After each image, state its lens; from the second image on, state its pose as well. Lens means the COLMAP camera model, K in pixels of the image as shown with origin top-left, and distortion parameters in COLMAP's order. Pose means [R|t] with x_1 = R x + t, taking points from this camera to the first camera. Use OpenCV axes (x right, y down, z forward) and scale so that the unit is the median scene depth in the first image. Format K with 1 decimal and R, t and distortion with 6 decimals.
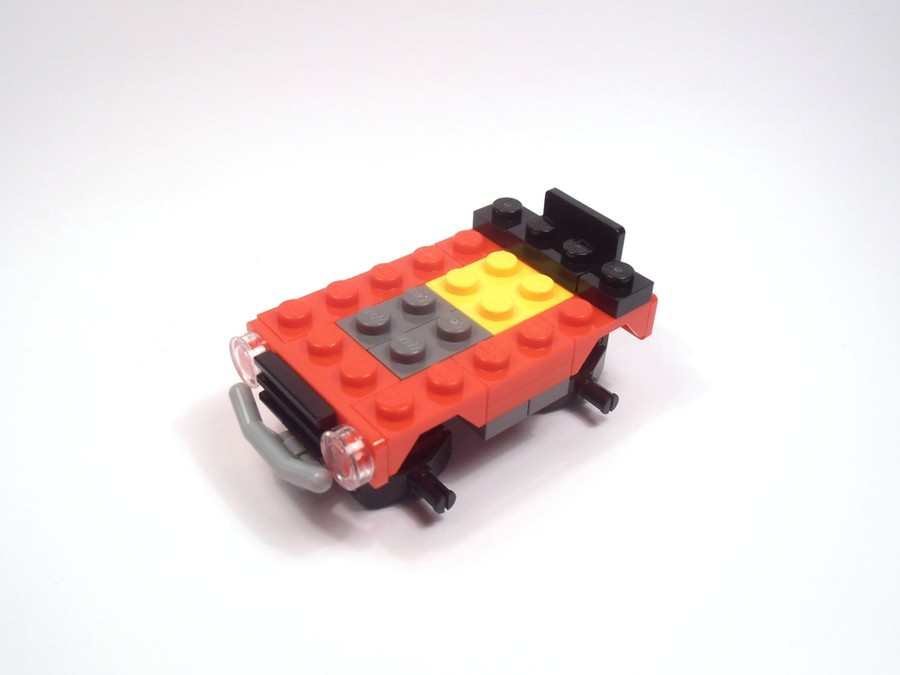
lens RADIAL K [[898.8, 0, 450.0], [0, 898.8, 337.5], [0, 0, 1]] dist [-0.012386, -0.003968]
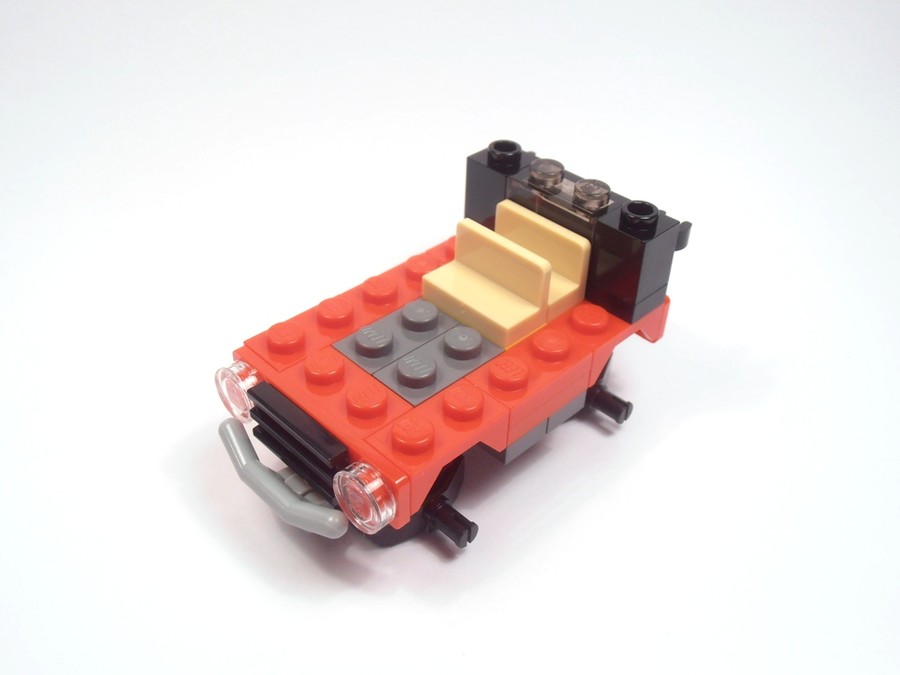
lens RADIAL K [[898.8, 0, 450.0], [0, 898.8, 337.5], [0, 0, 1]] dist [-0.012386, -0.003968]
pose [[0.995144, -0.055342, 0.081404, -0.083954], [0.054250, 0.998406, 0.015568, -0.033115], [-0.082136, -0.011076, 0.996560, 0.084578]]
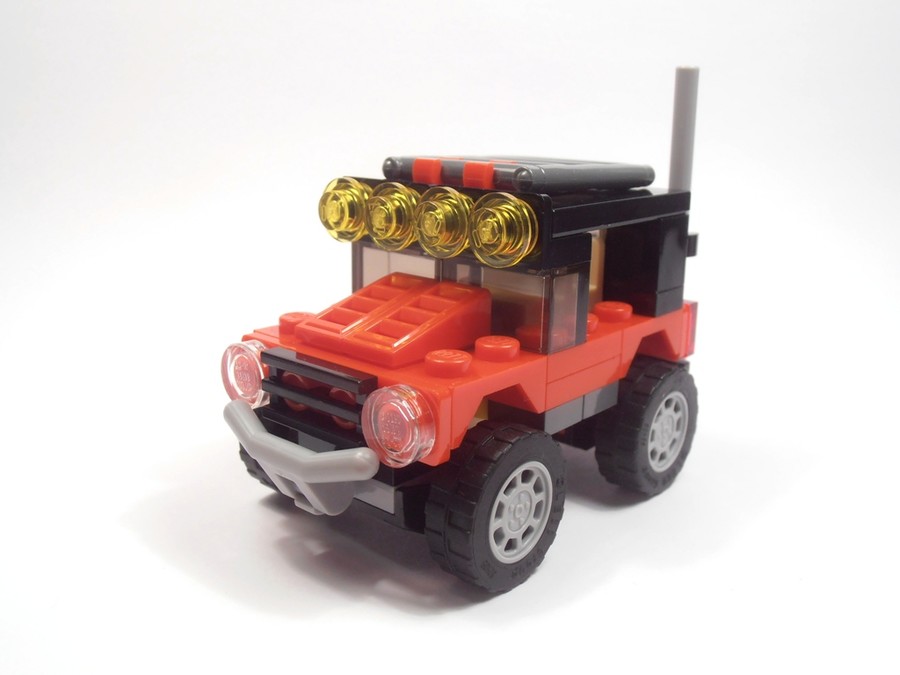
lens RADIAL K [[898.8, 0, 450.0], [0, 898.8, 337.5], [0, 0, 1]] dist [-0.012386, -0.003968]
pose [[0.985126, -0.043358, 0.166275, -0.178597], [0.103387, 0.922459, -0.371994, 0.326061], [-0.137253, 0.383652, 0.913221, 0.212991]]
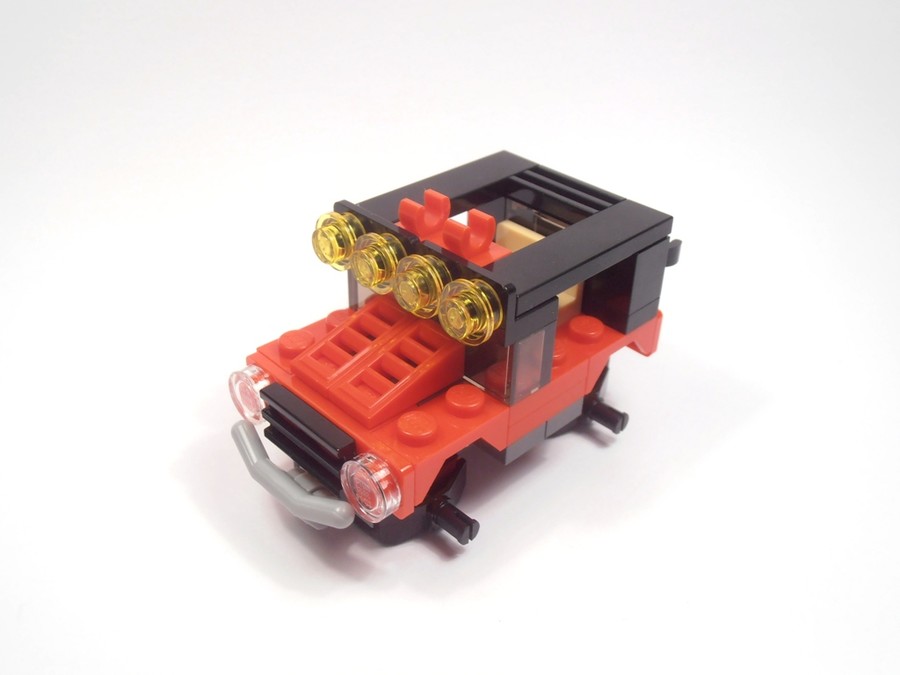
lens RADIAL K [[898.8, 0, 450.0], [0, 898.8, 337.5], [0, 0, 1]] dist [-0.012386, -0.003968]
pose [[0.995493, -0.046721, 0.082534, -0.091618], [0.052110, 0.996563, -0.064401, 0.036780], [-0.079241, 0.068411, 0.994505, 0.038067]]
